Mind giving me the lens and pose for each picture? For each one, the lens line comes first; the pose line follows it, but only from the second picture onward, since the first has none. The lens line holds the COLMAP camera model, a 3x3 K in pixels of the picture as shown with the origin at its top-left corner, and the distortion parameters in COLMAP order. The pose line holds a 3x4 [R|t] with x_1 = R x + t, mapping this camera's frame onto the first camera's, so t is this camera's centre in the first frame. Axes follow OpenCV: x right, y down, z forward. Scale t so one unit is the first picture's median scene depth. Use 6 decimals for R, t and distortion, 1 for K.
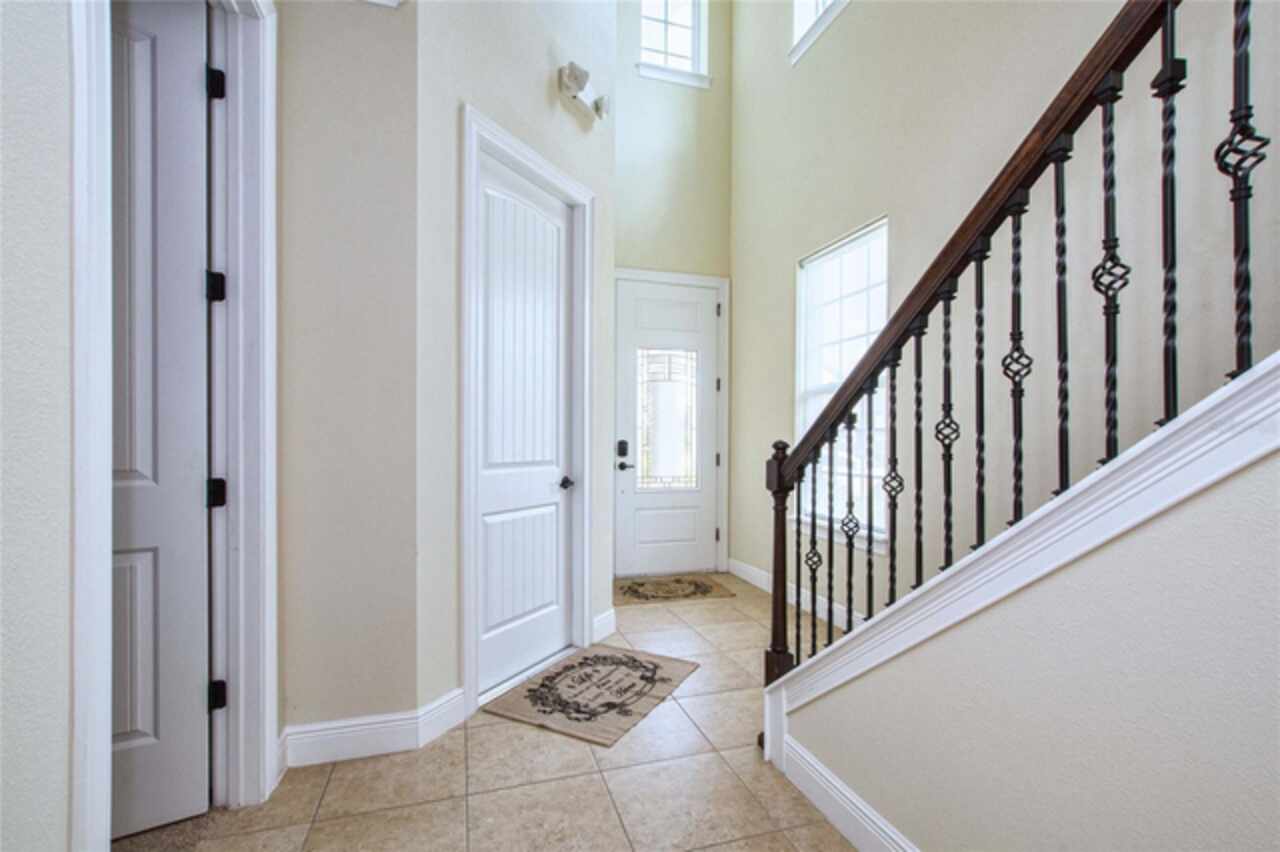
lens RADIAL K [[592.6, 0, 642.2], [0, 592.6, 430.8], [0, 0, 1]] dist [-0.019000, 0.000160]
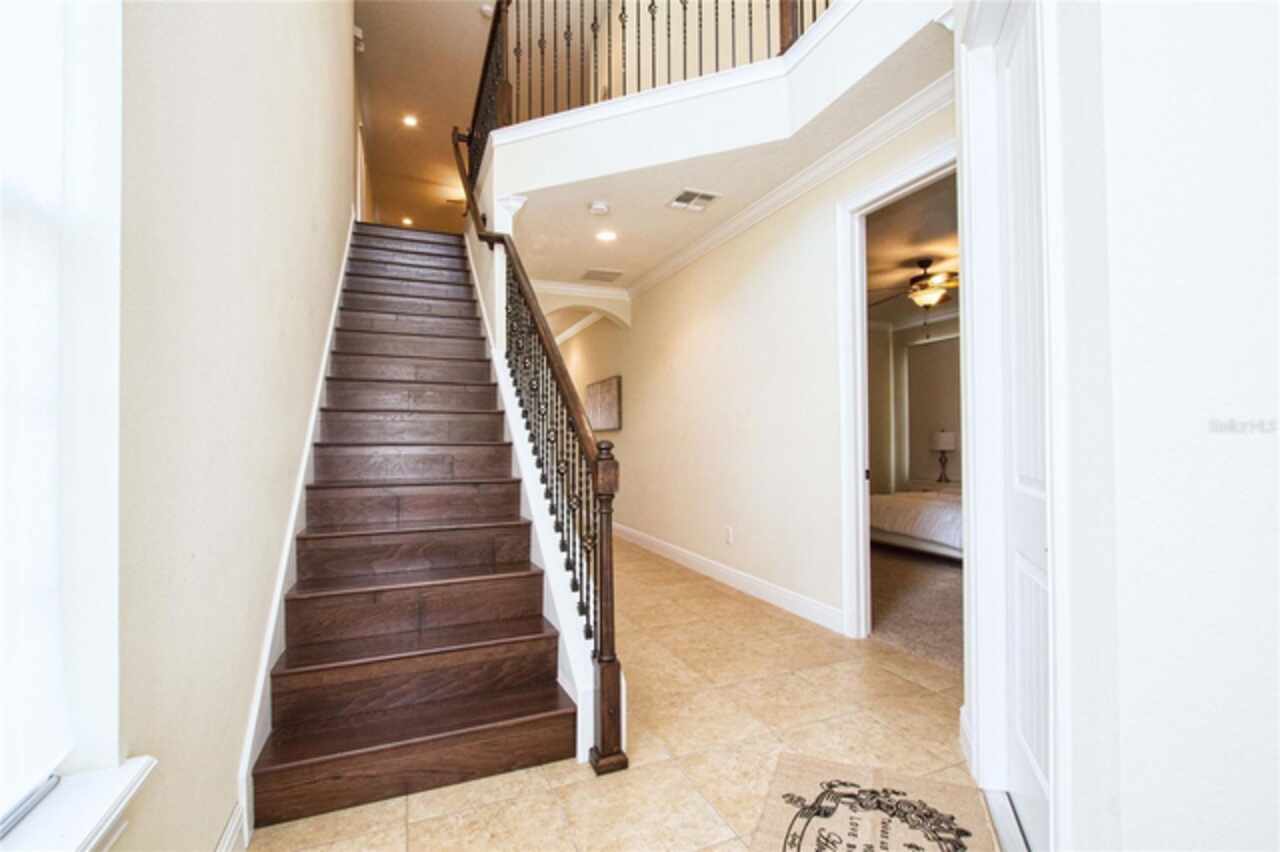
lens RADIAL K [[592.6, 0, 642.2], [0, 592.6, 430.8], [0, 0, 1]] dist [-0.019000, 0.000160]
pose [[-0.996490, 0.005416, -0.083540, 0.224438], [0.007107, 0.999776, -0.019958, 0.016983], [0.083413, -0.020481, -0.996305, 1.742009]]
